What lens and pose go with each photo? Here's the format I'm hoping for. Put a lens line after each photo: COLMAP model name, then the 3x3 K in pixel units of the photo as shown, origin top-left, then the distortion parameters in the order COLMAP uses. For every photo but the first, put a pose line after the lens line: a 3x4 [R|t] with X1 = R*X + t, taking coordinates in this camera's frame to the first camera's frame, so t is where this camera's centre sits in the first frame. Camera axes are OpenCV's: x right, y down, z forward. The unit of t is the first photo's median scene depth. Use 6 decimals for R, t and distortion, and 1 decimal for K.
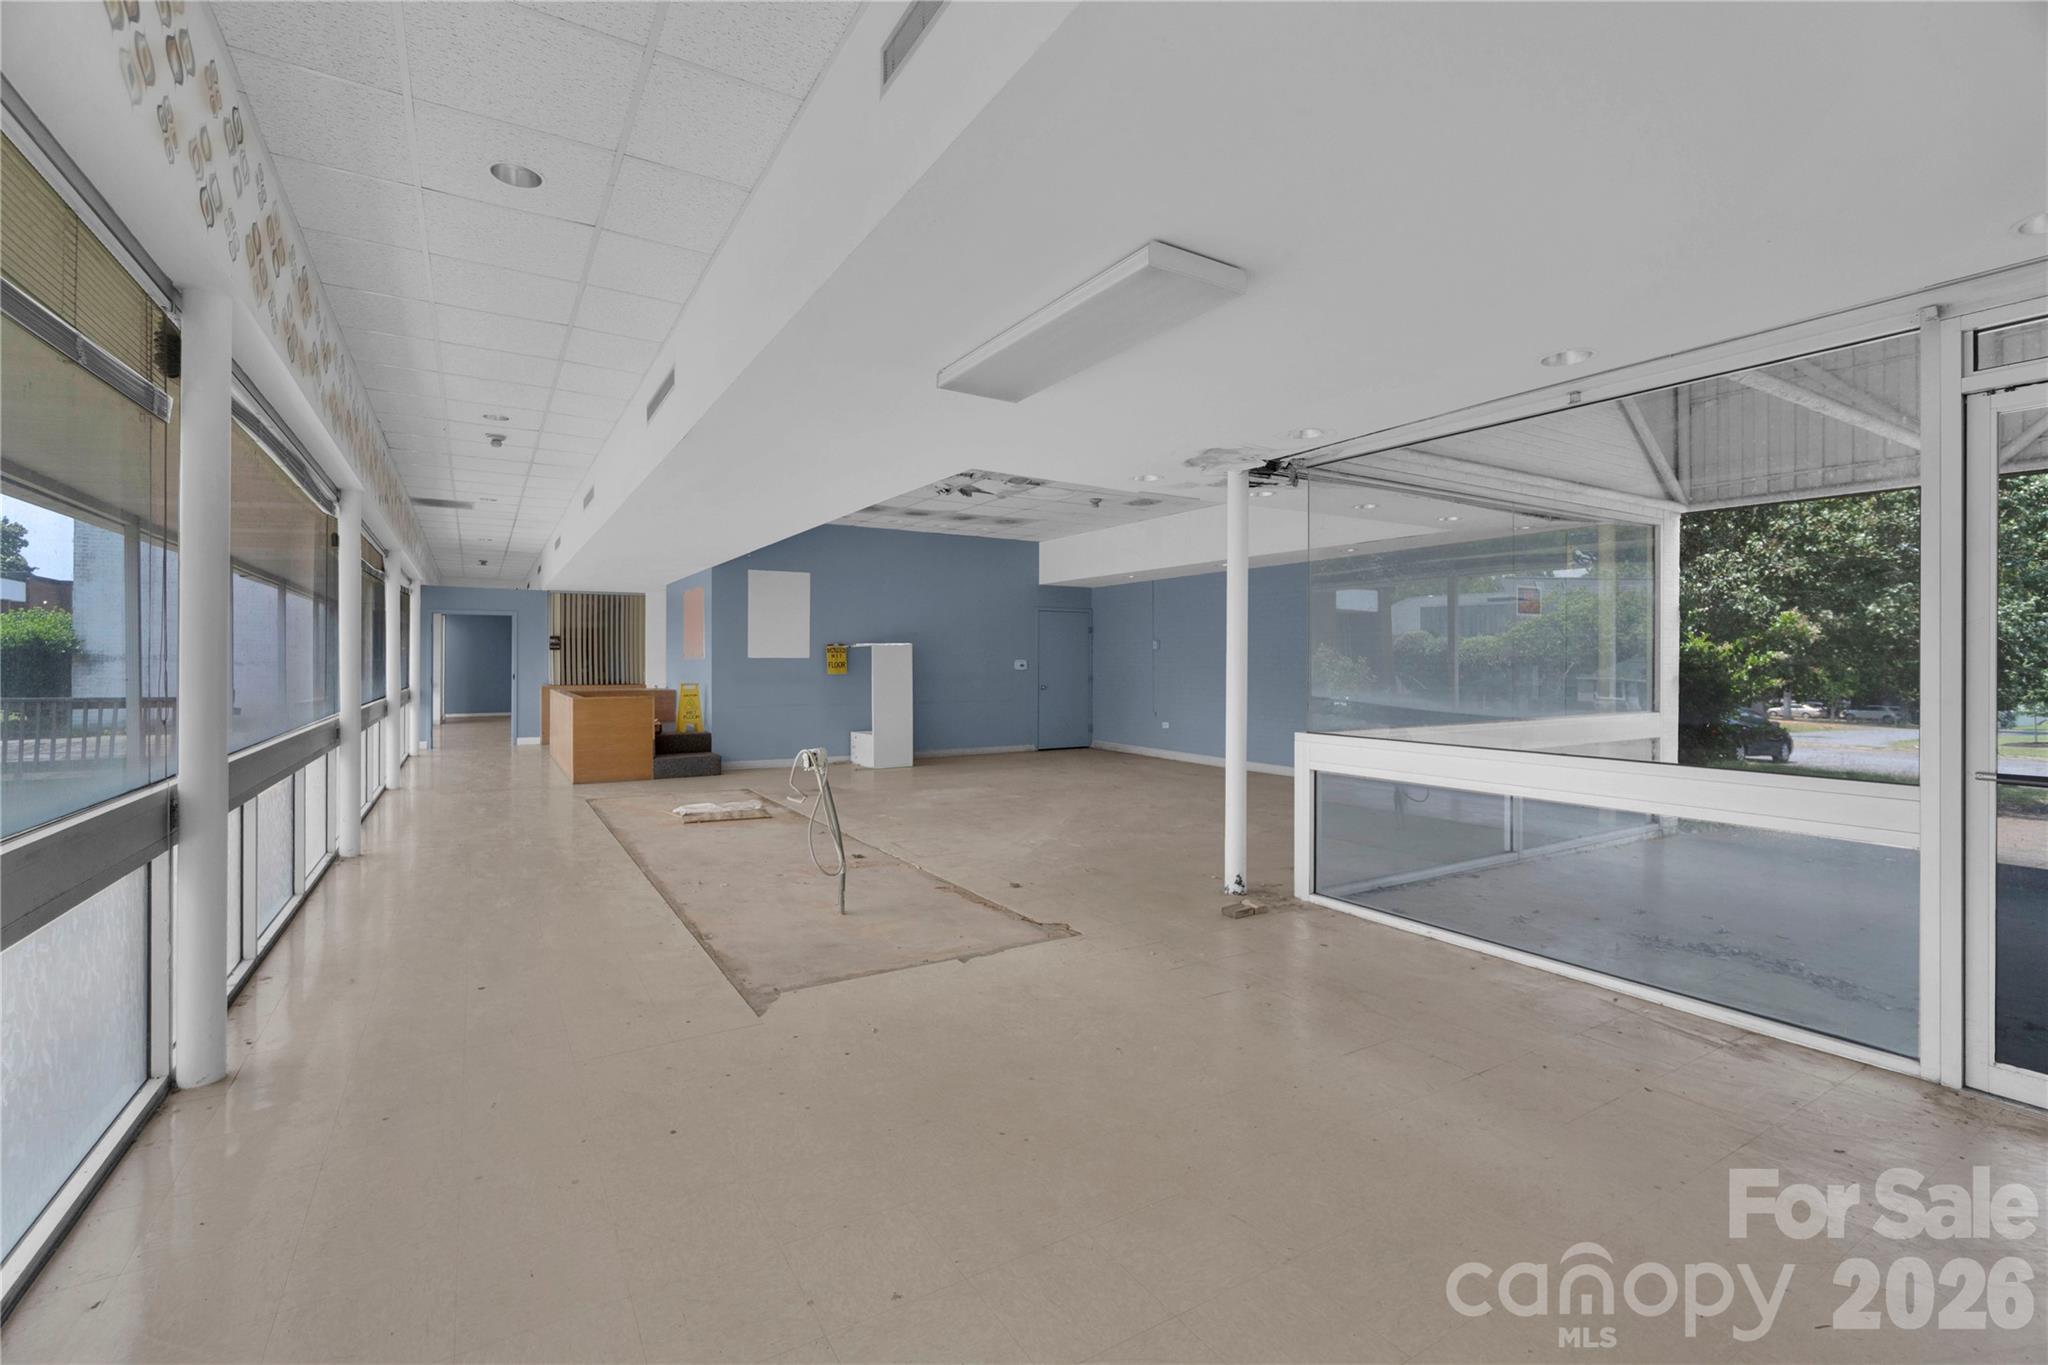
lens RADIAL K [[895.1, 0, 1013.2], [0, 895.1, 650.2], [0, 0, 1]] dist [0.001067, 0.000074]
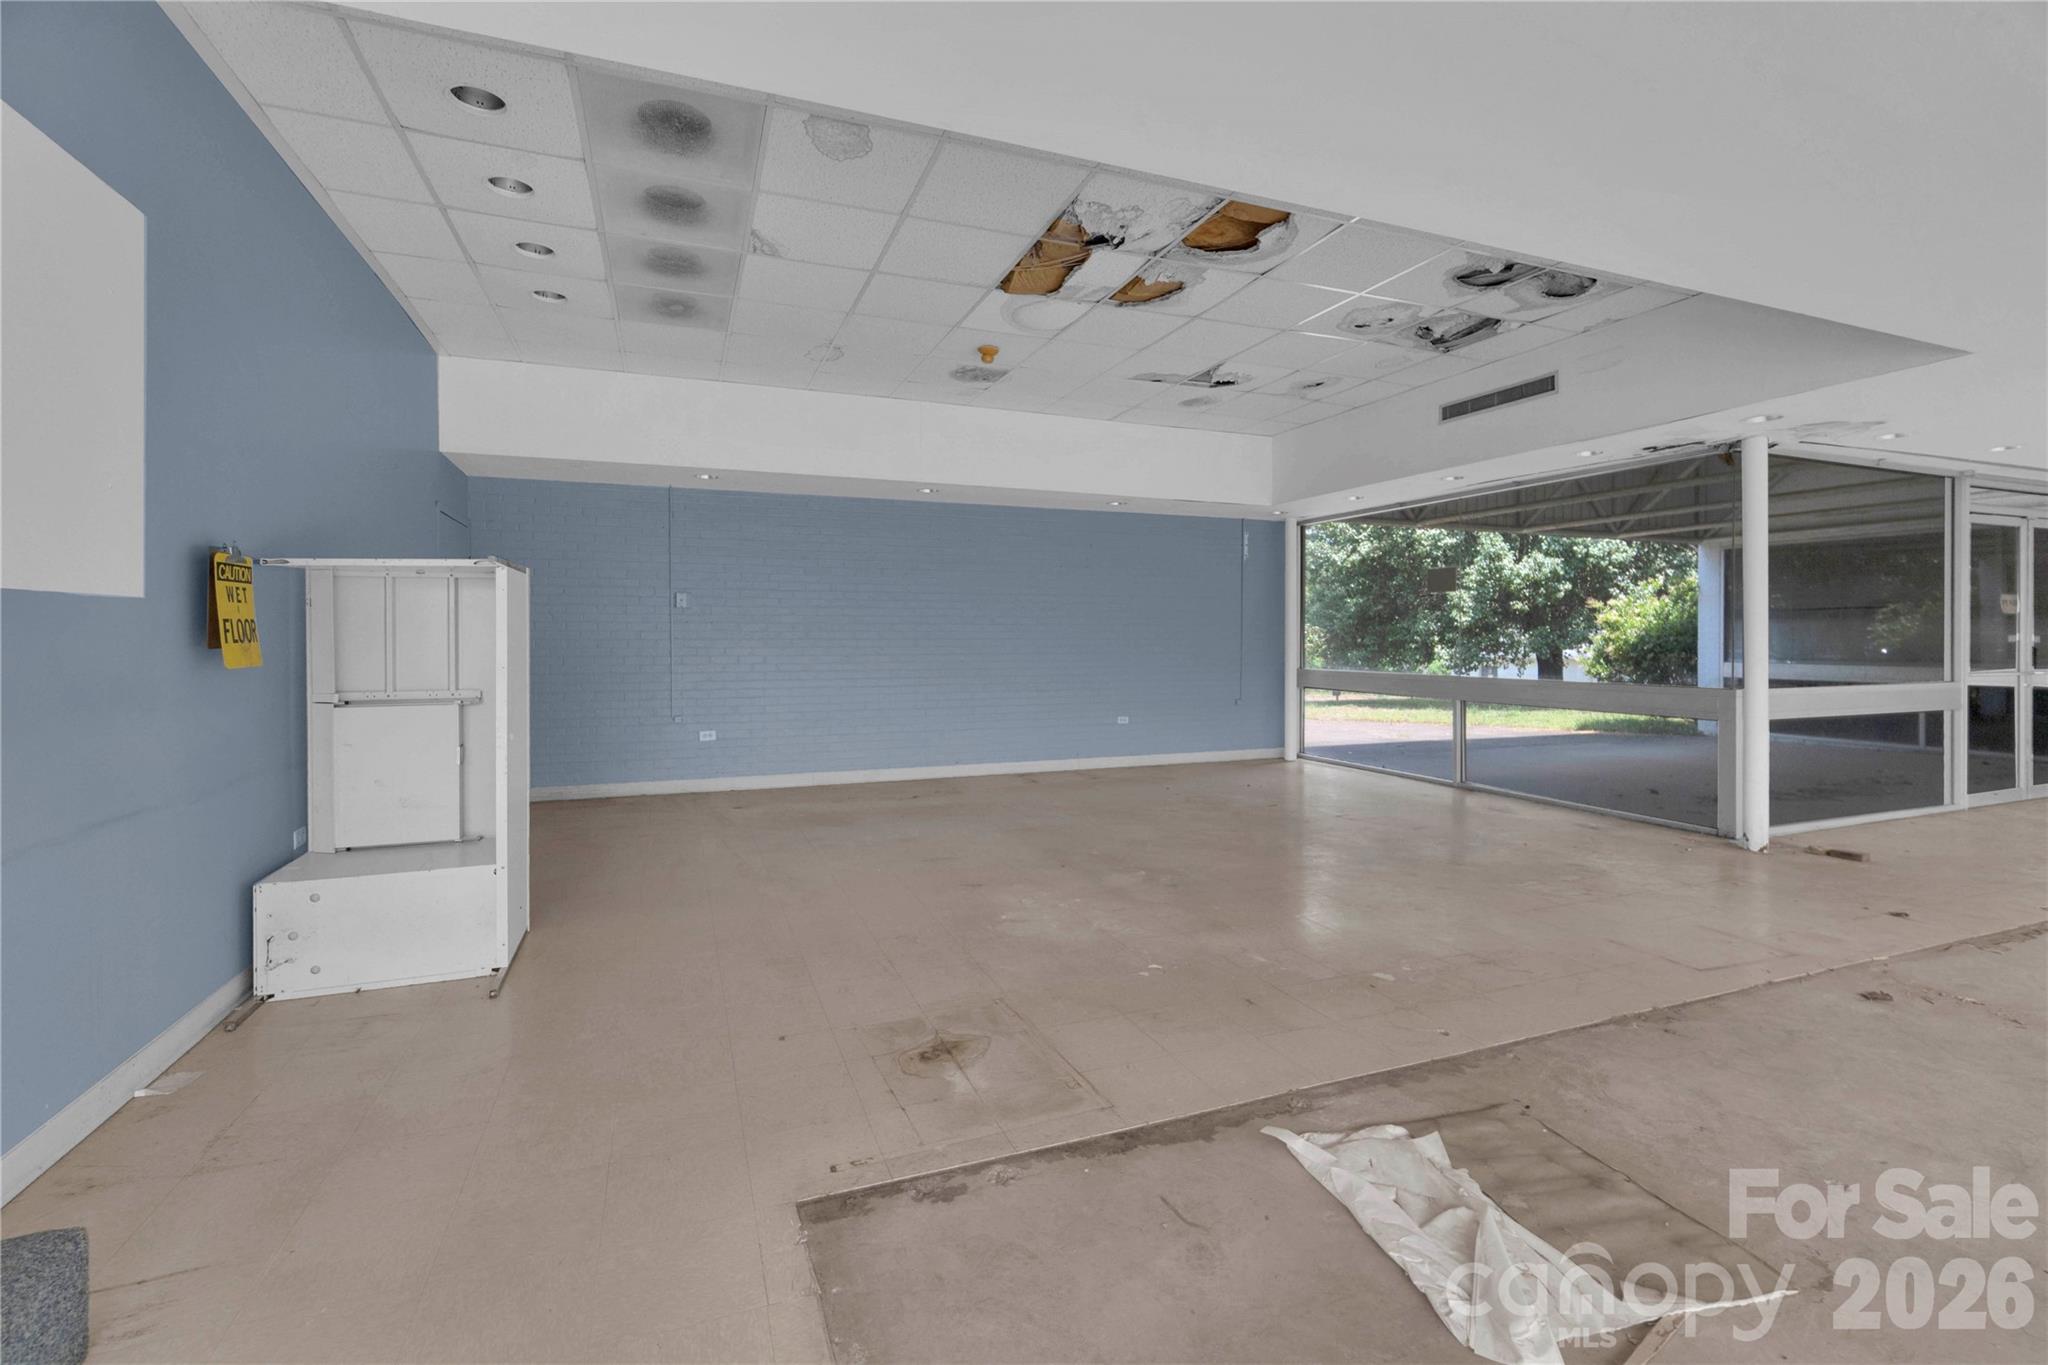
lens RADIAL K [[895.1, 0, 1013.2], [0, 895.1, 650.2], [0, 0, 1]] dist [0.001067, 0.000074]
pose [[0.168387, -0.017740, 0.985561, -0.421053], [-0.013299, 0.999706, 0.020267, 0.013624], [-0.985631, -0.016520, 0.168102, 0.769883]]
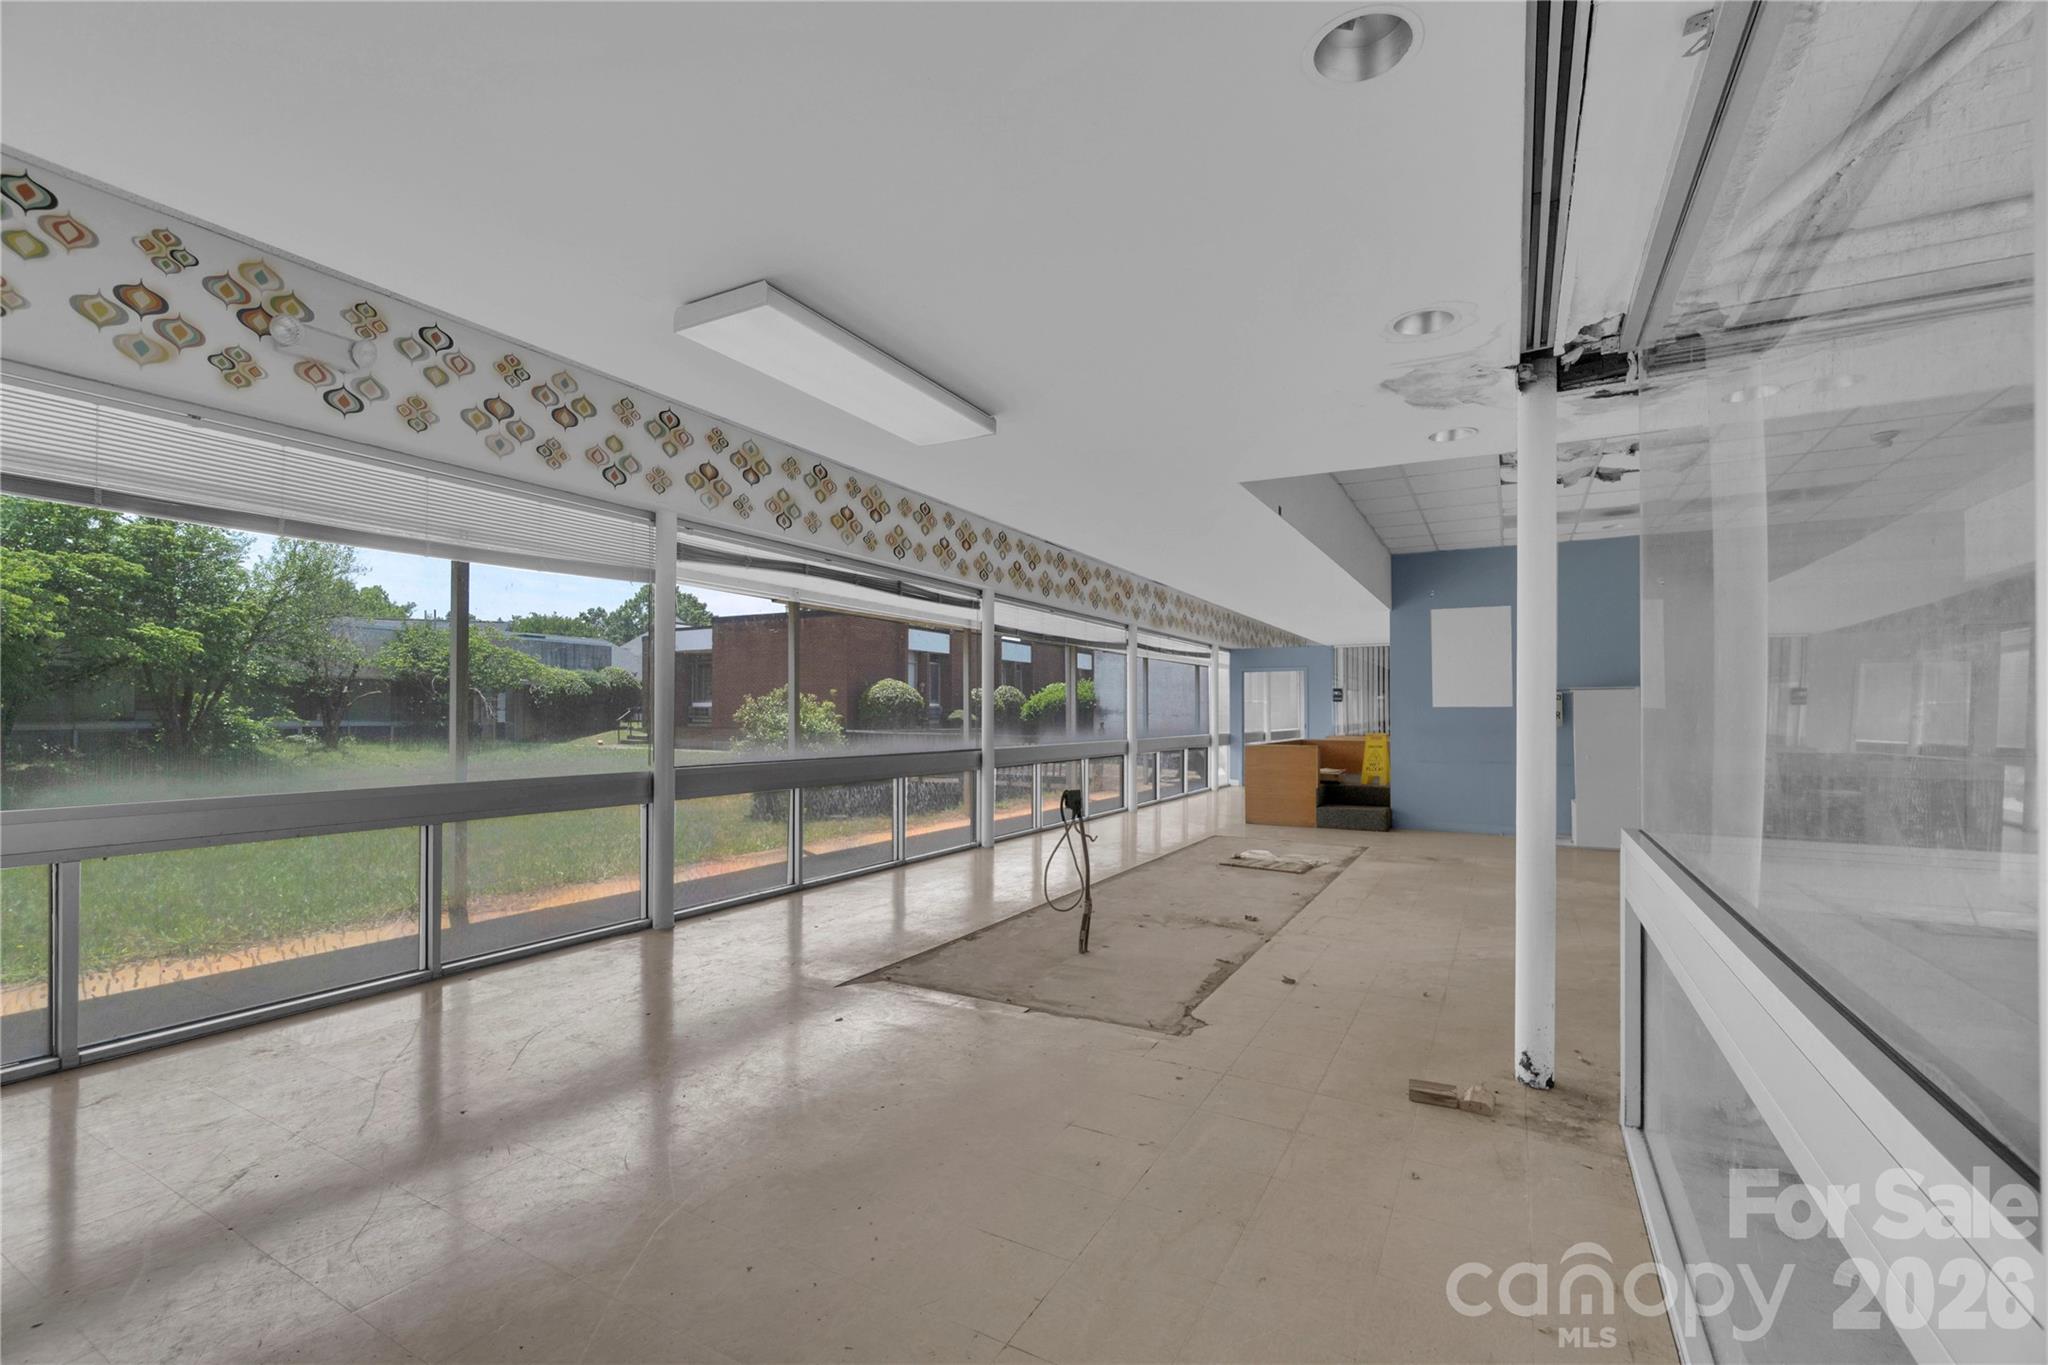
lens RADIAL K [[890.6, 0, 1002.4], [0, 890.6, 725.0], [0, 0, 1]] dist [0.012877, 0.000157]
pose [[0.484660, 0.009972, -0.874646, 0.277951], [0.011382, 0.999778, 0.017706, 0.004933], [0.874628, -0.018537, 0.484440, 0.177761]]
